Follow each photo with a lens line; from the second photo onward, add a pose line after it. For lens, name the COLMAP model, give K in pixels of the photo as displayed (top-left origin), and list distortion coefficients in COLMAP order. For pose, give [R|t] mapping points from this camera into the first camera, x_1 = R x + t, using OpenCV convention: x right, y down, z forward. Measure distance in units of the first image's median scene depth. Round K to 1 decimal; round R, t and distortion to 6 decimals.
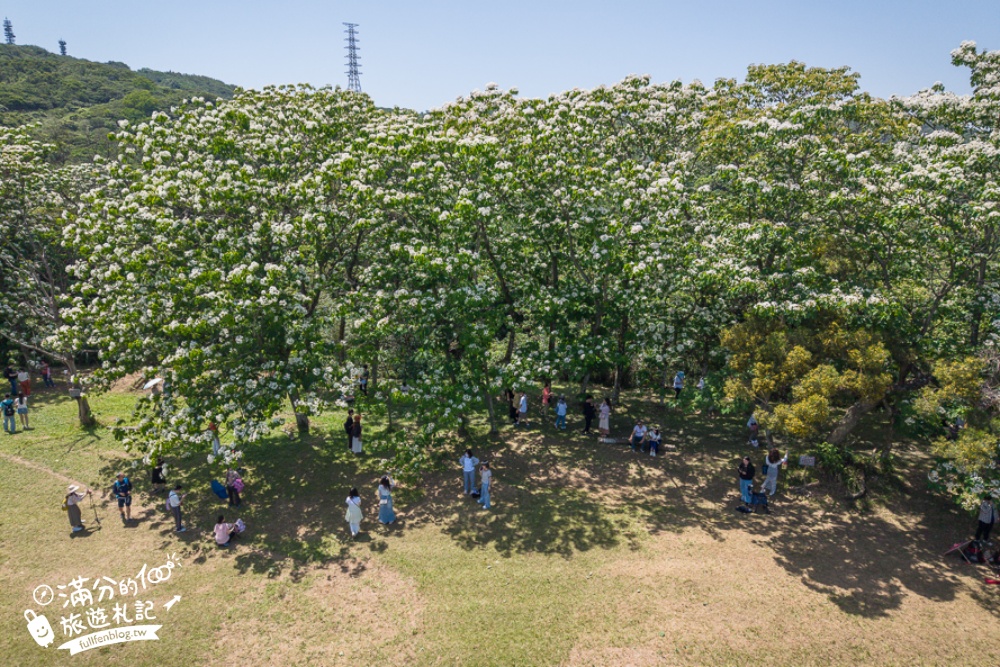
lens RADIAL K [[671.4, 0, 500.0], [0, 671.4, 333.5], [0, 0, 1]] dist [0.009675, 0.003756]
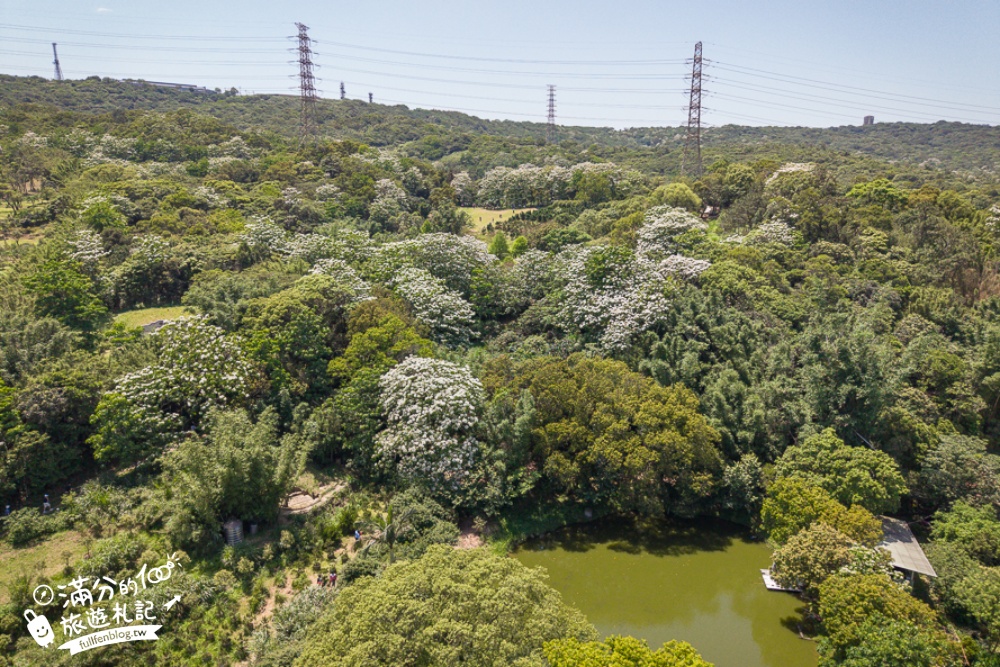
lens RADIAL K [[671.1, 0, 500.0], [0, 671.1, 333.5], [0, 0, 1]] dist [0.019750, -0.006837]
pose [[0.951766, 0.067249, -0.299363, 0.171207], [-0.070804, 0.997490, -0.001031, 0.126736], [0.298542, 0.022178, 0.954139, -0.515883]]
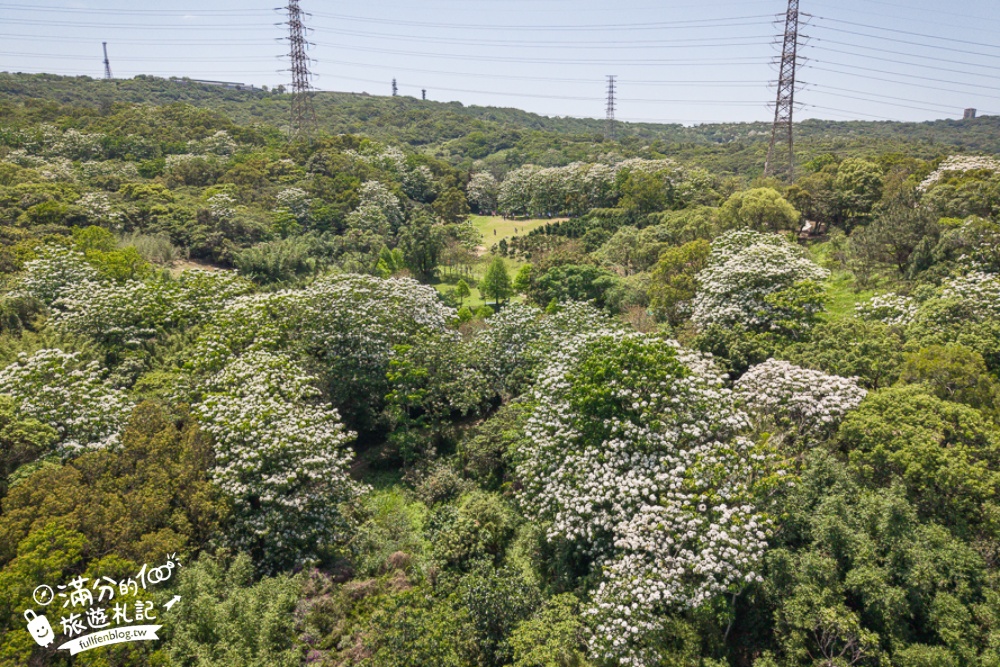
lens RADIAL K [[671.4, 0, 500.0], [0, 671.4, 333.5], [0, 0, 1]] dist [0.009675, 0.003756]
pose [[0.918246, 0.086598, -0.386426, 0.157786], [-0.090780, 0.995843, 0.007452, 0.093515], [0.385465, 0.028237, 0.922290, -0.384754]]
